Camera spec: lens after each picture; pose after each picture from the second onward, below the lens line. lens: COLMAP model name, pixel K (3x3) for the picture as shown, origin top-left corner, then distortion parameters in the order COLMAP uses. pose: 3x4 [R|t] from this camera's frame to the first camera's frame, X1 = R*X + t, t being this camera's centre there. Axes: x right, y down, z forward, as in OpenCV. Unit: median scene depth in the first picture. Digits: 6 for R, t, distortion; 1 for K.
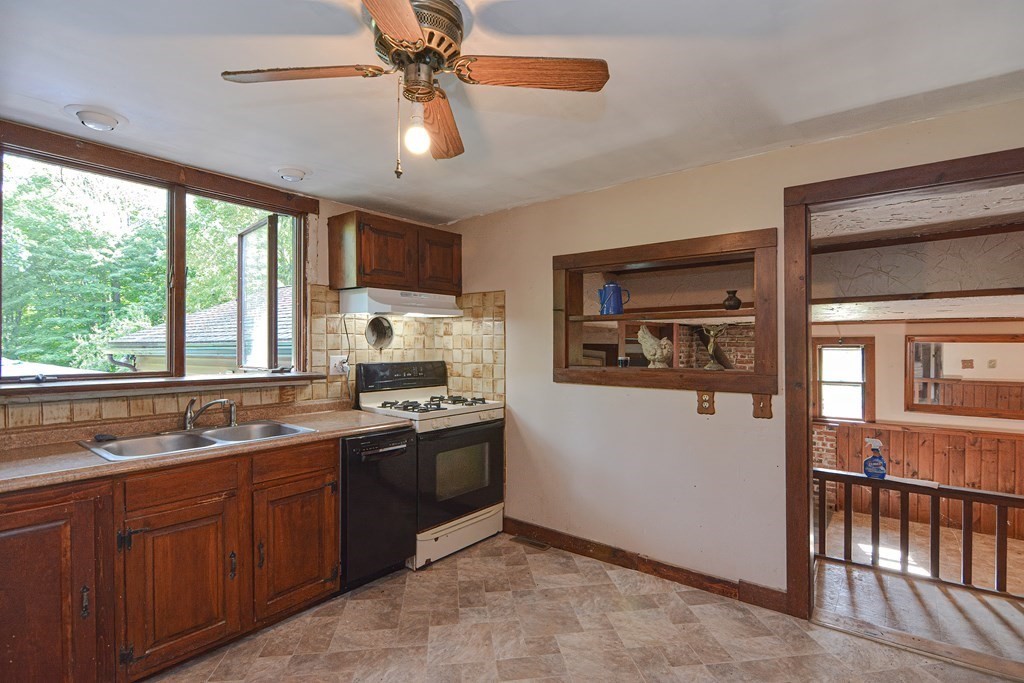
lens RADIAL K [[489.6, 0, 511.1], [0, 489.6, 345.9], [0, 0, 1]] dist [-0.002348, -0.008646]
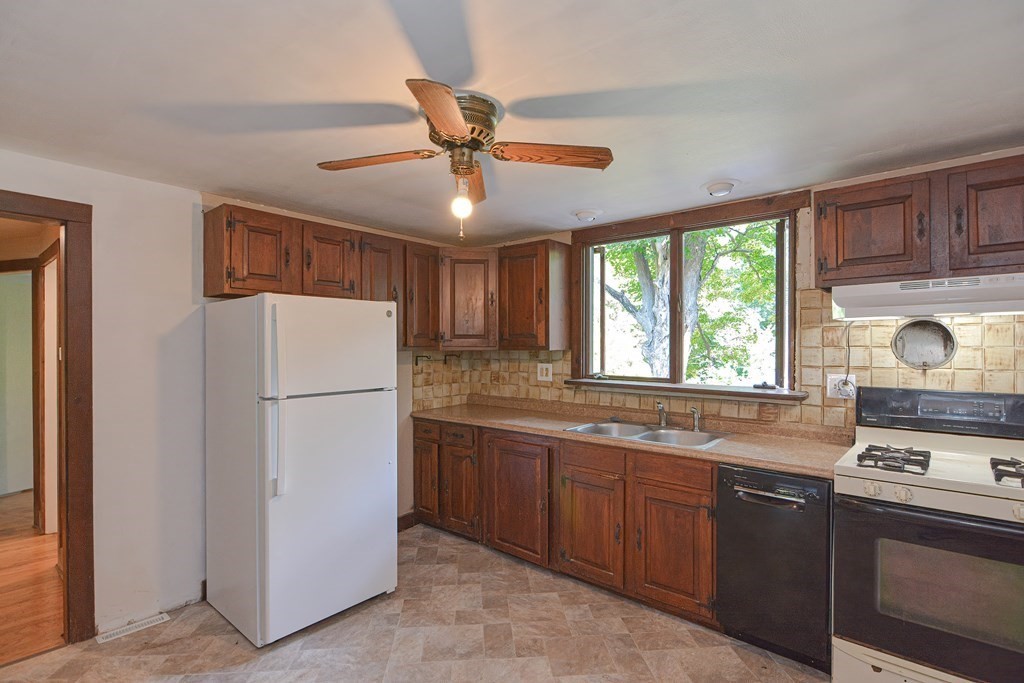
lens RADIAL K [[489.6, 0, 511.1], [0, 489.6, 345.9], [0, 0, 1]] dist [-0.002348, -0.008646]
pose [[-0.044869, -0.000120, -0.998993, 0.573481], [-0.002851, 0.999996, 0.000008, -0.030679], [0.998989, 0.002848, -0.044869, 0.626555]]
